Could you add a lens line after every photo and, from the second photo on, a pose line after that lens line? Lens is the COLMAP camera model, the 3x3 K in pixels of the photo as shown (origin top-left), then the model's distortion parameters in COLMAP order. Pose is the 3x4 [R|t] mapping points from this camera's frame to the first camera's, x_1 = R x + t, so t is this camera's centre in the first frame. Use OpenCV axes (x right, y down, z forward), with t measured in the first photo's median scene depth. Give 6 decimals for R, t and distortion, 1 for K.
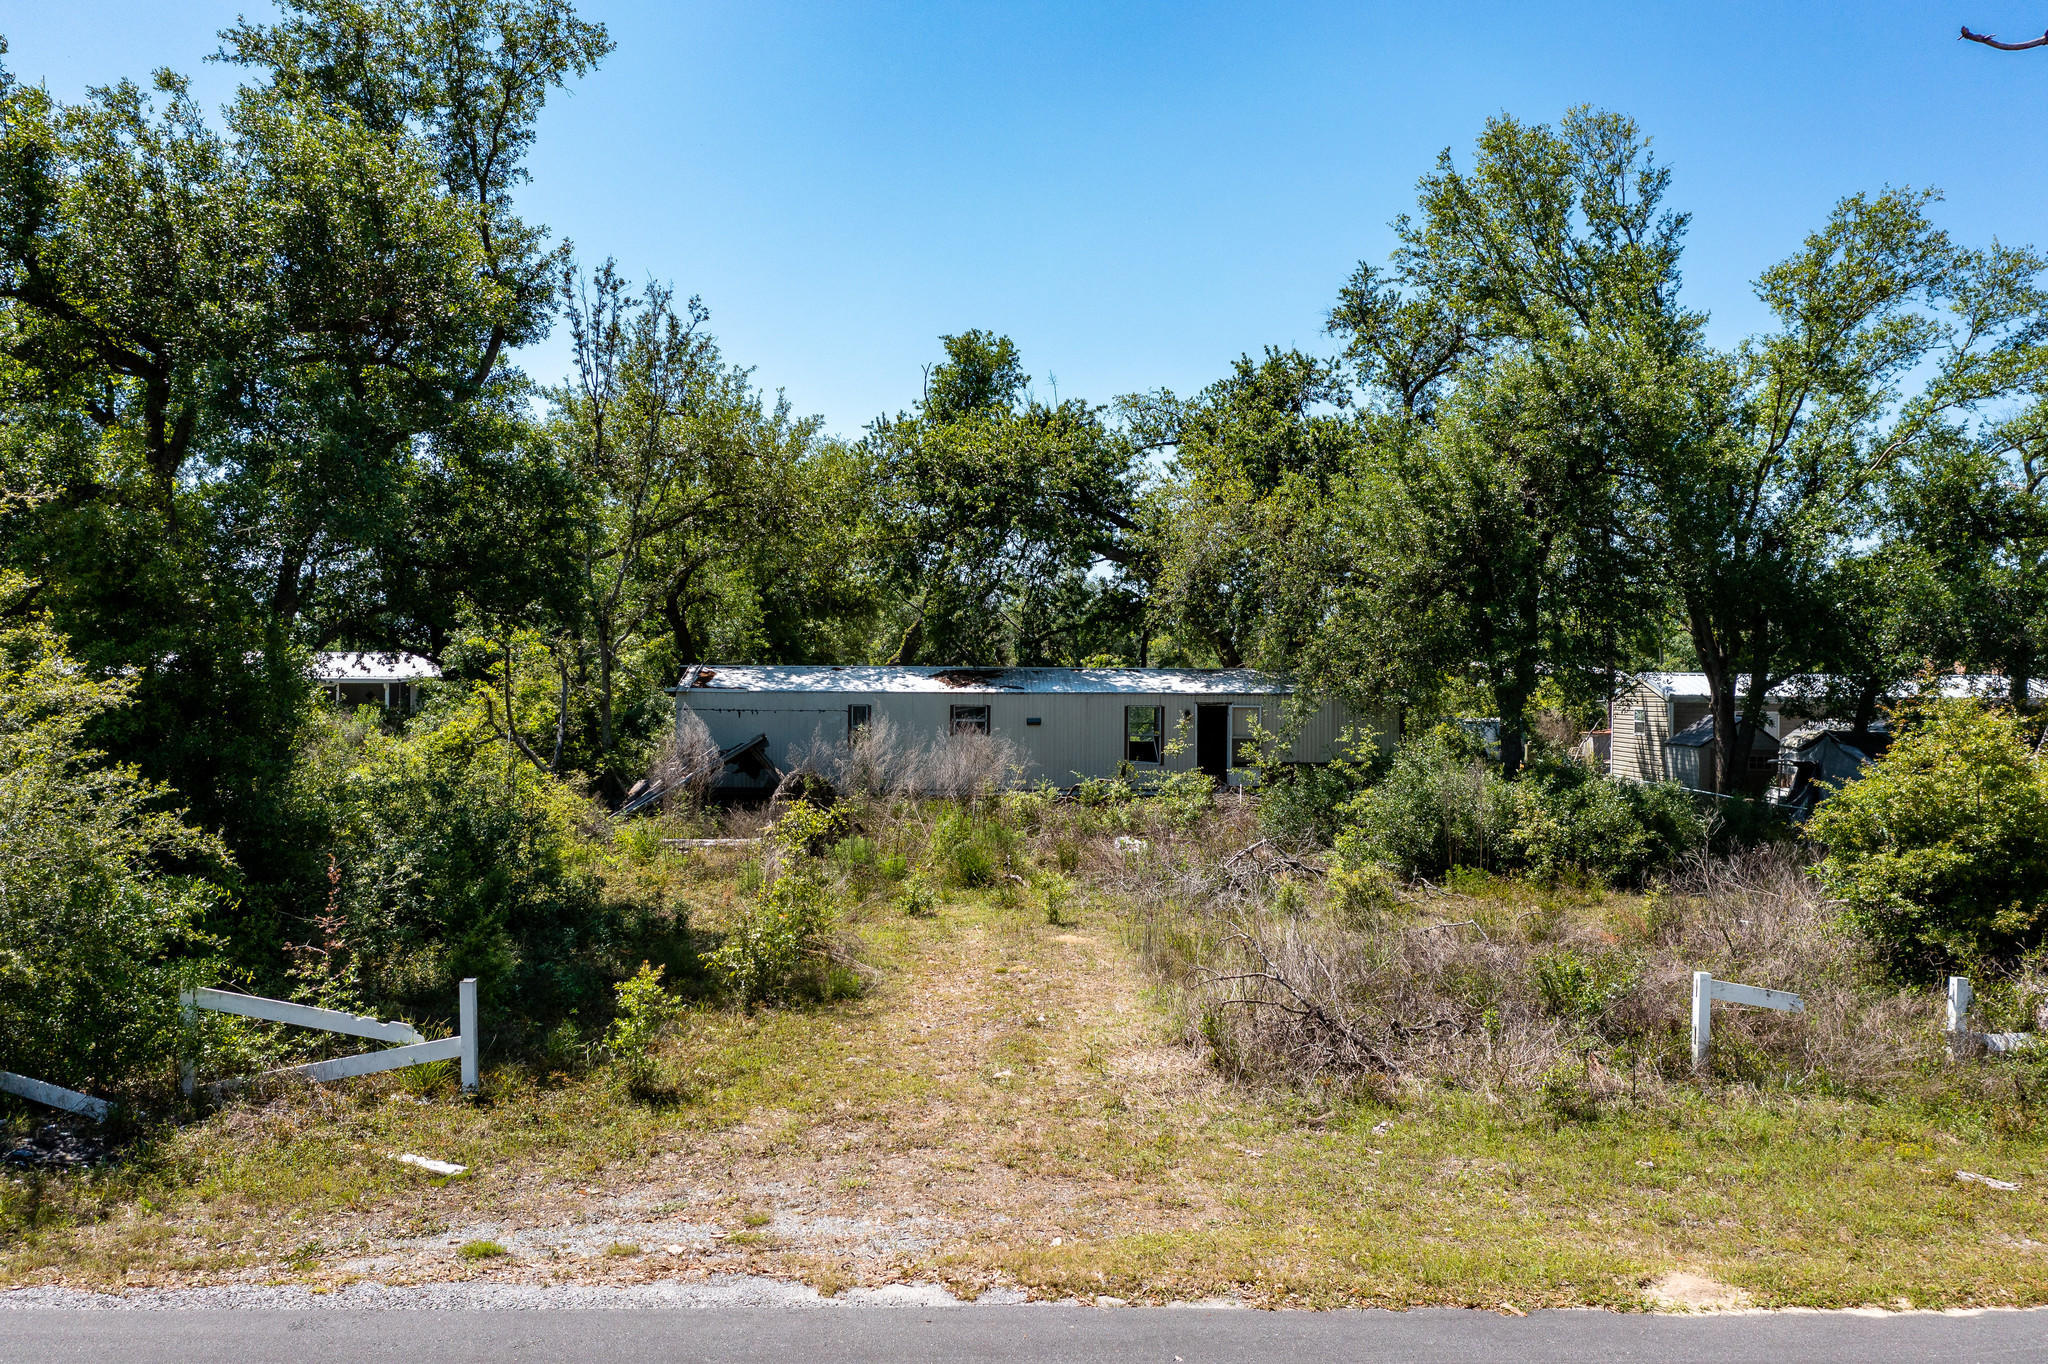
lens RADIAL K [[1630.8, 0, 1023.4], [0, 1630.8, 679.5], [0, 0, 1]] dist [-0.009656, 0.003153]
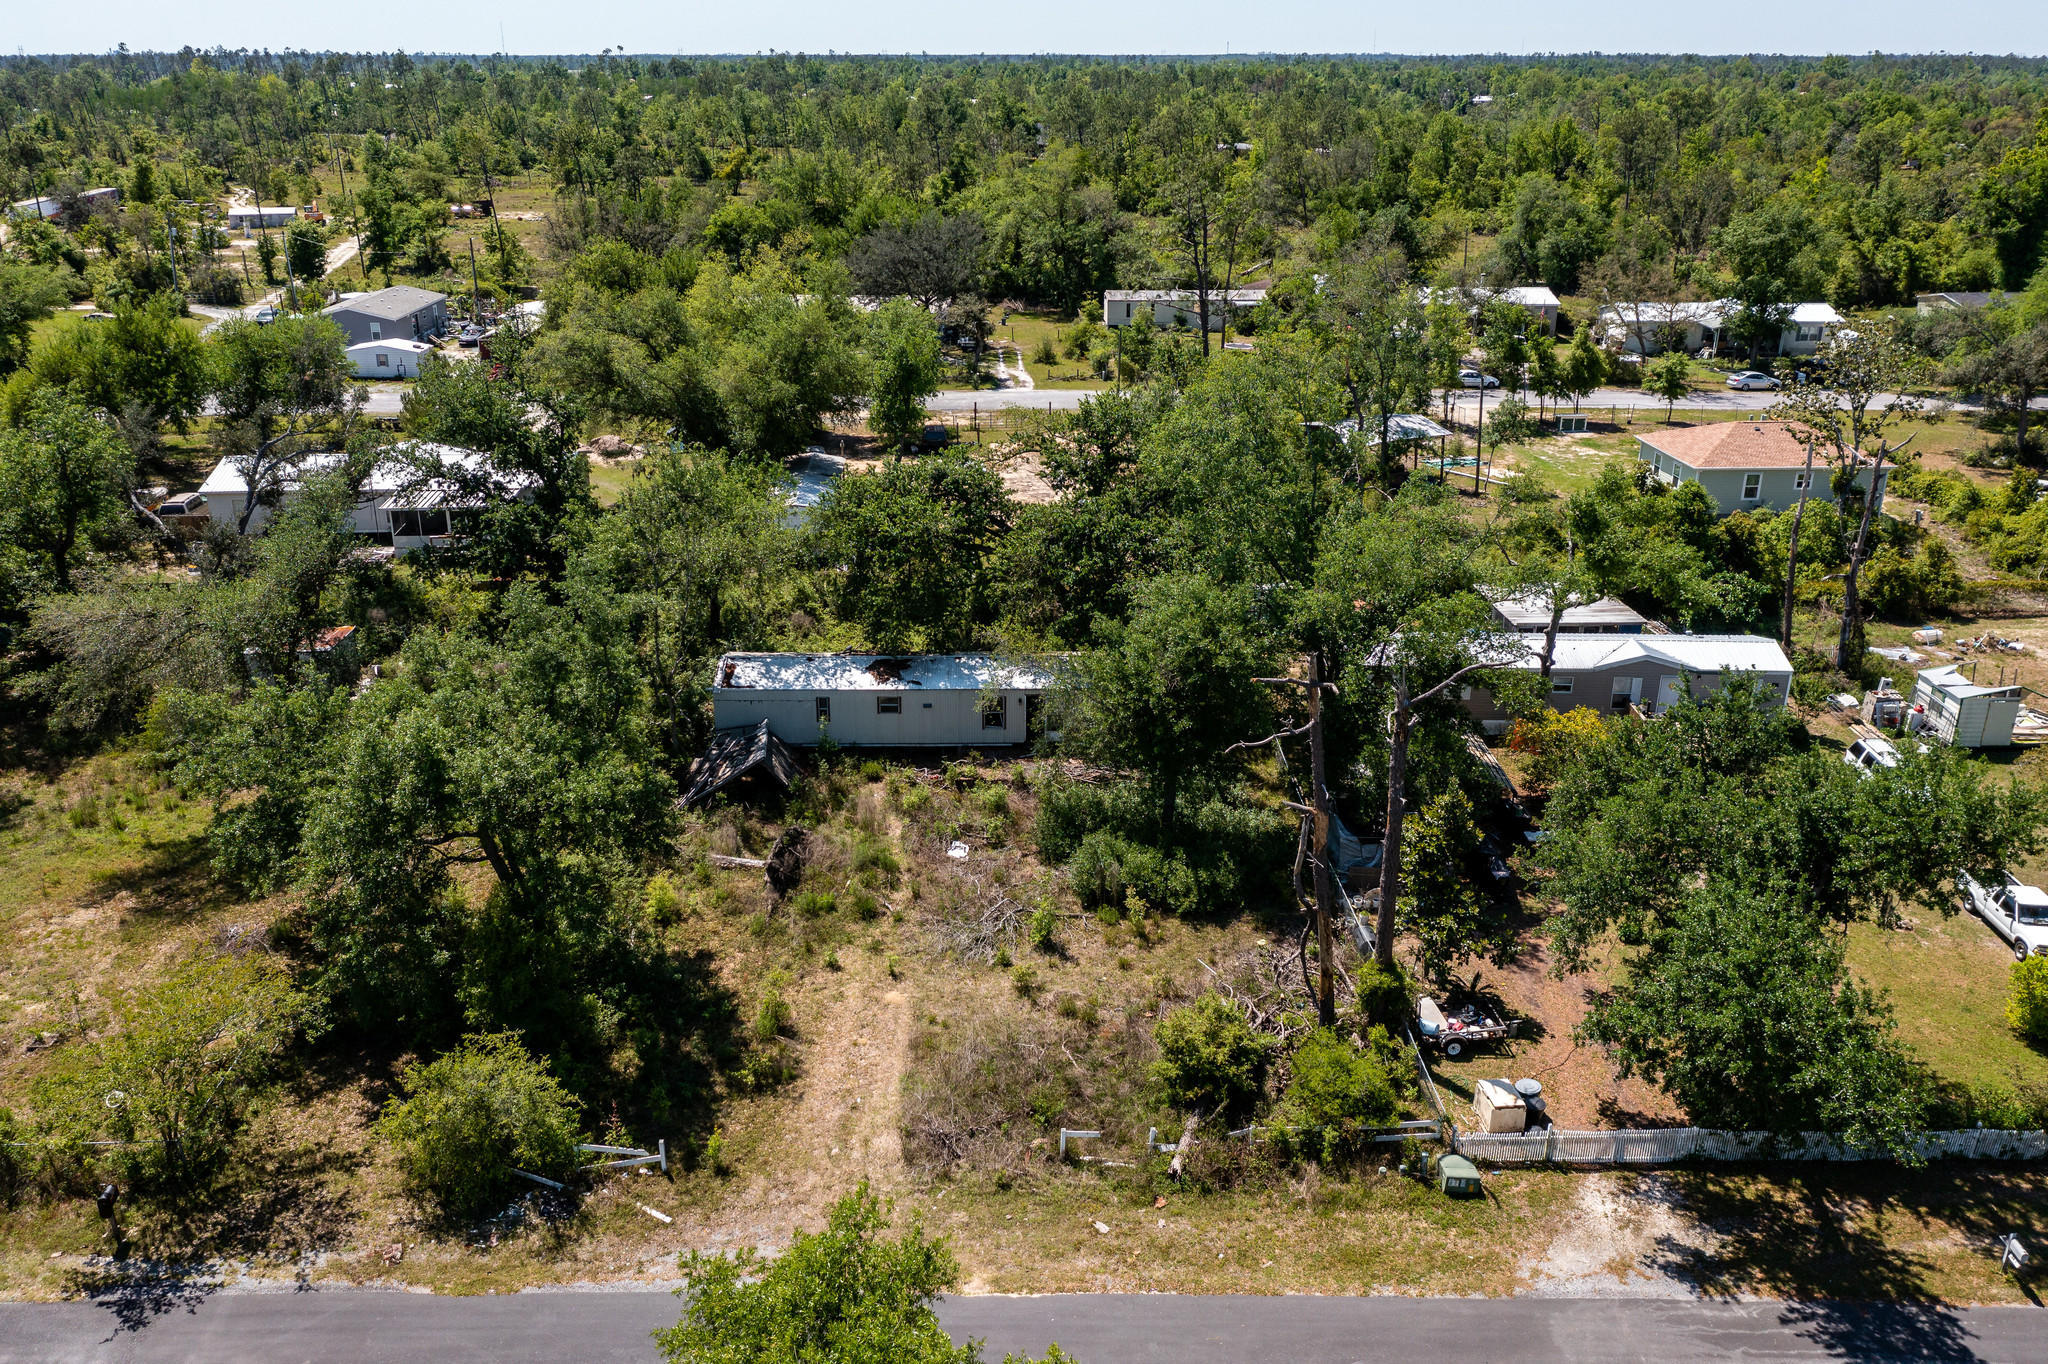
lens RADIAL K [[1630.8, 0, 1023.9], [0, 1630.8, 680.8], [0, 0, 1]] dist [-0.009656, 0.003153]
pose [[0.999625, 0.006661, -0.026567, 0.427400], [0.003508, 0.930842, 0.365406, -1.736825], [0.027164, -0.365362, 0.930469, -1.546344]]
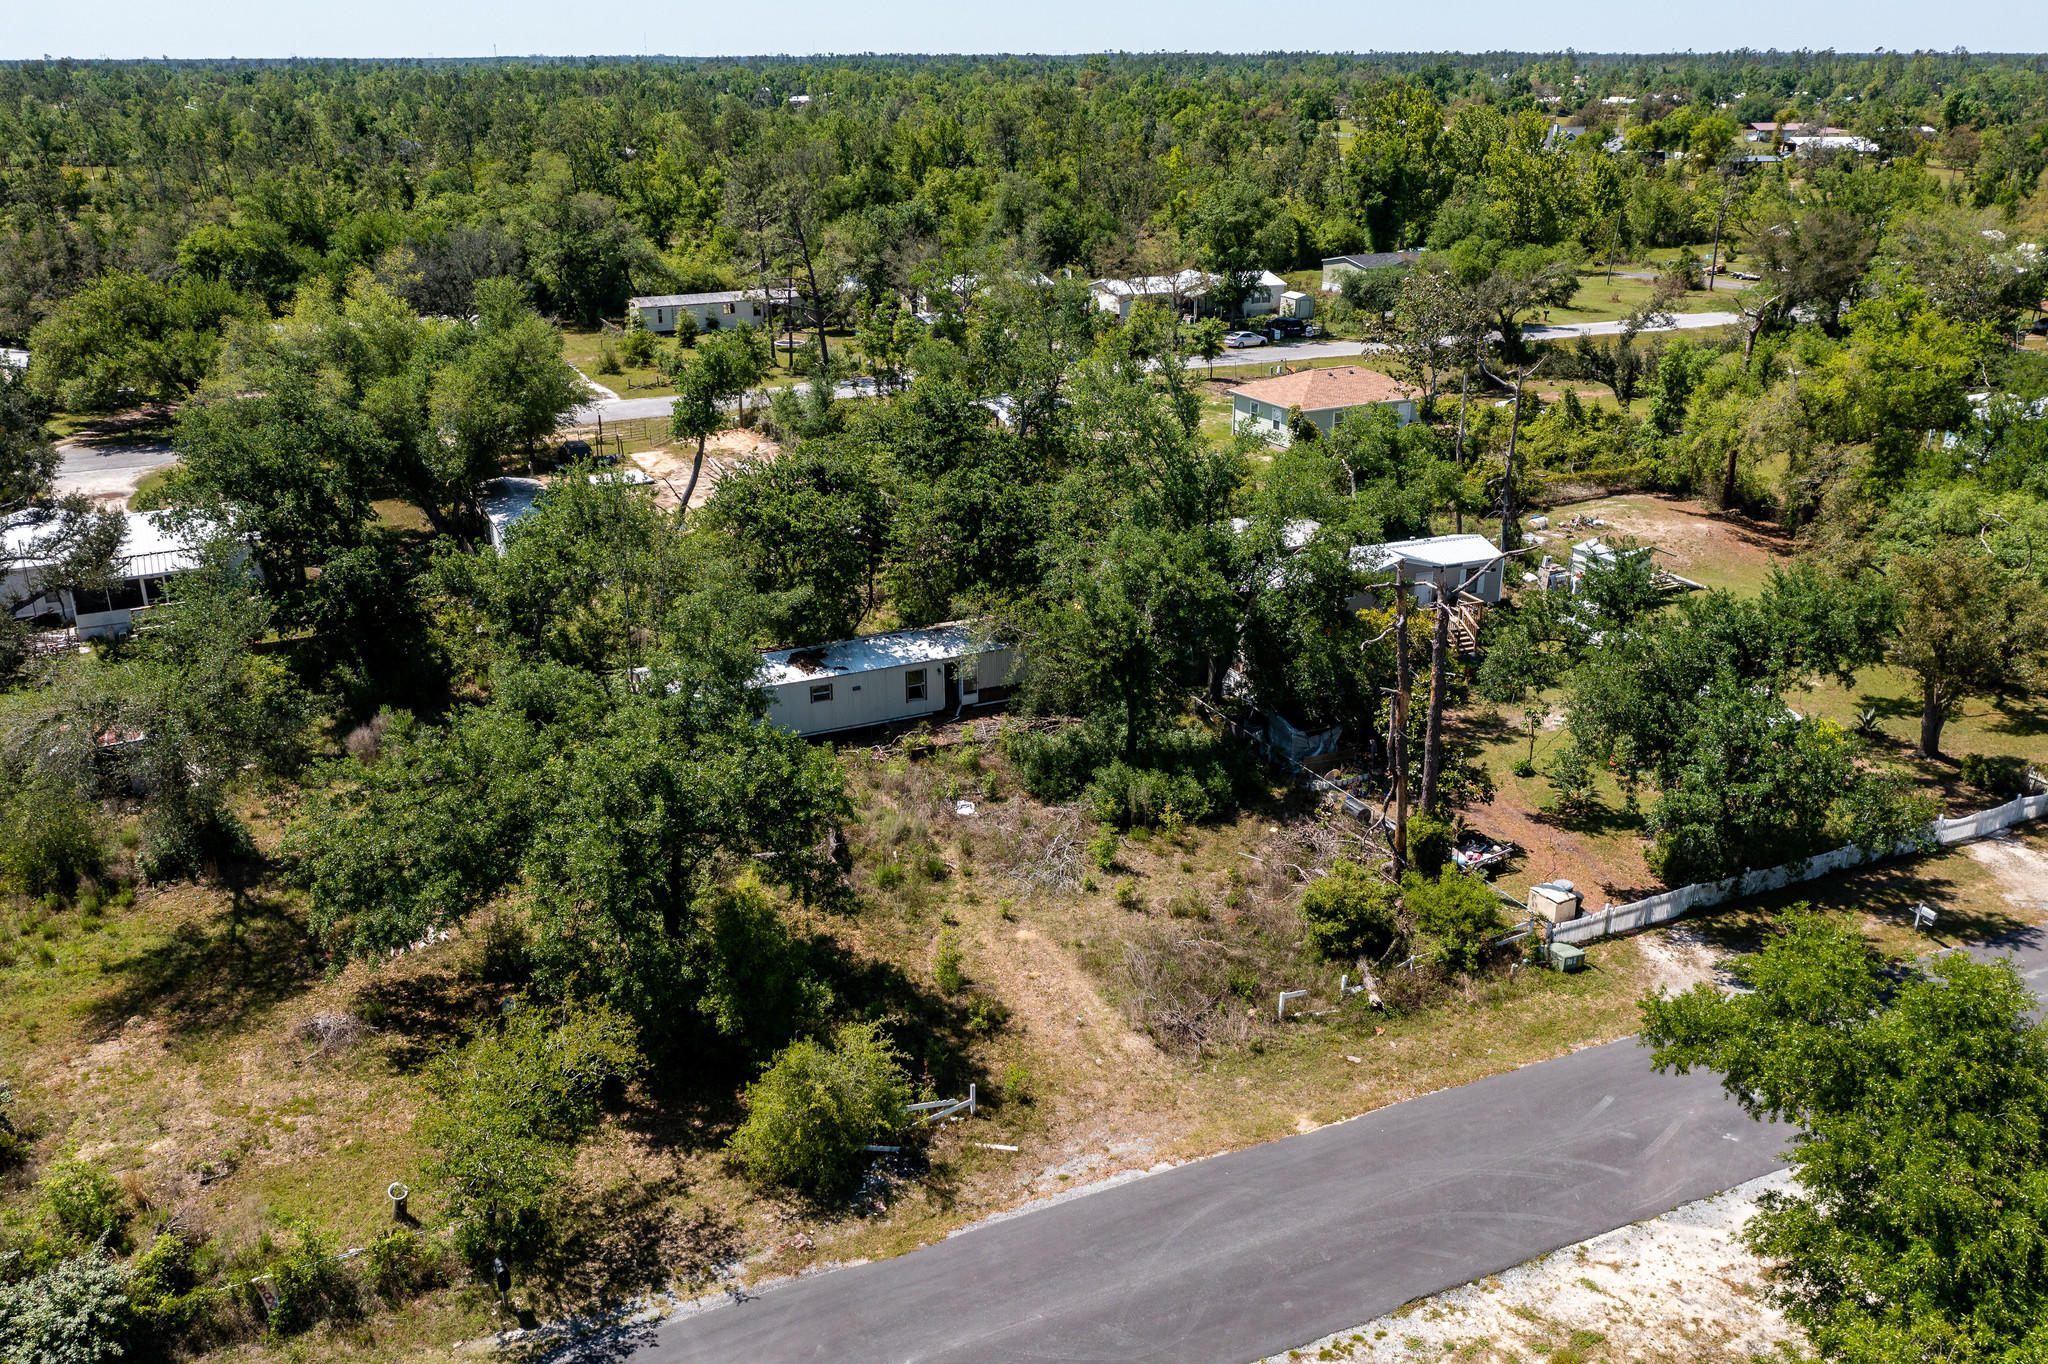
lens RADIAL K [[1630.8, 0, 1027.5], [0, 1630.8, 684.0], [0, 0, 1]] dist [-0.009656, 0.003153]
pose [[0.923266, -0.144556, 0.355927, -1.269190], [0.003814, 0.929906, 0.367778, -1.767194], [-0.384143, -0.338199, 0.859101, -1.612715]]
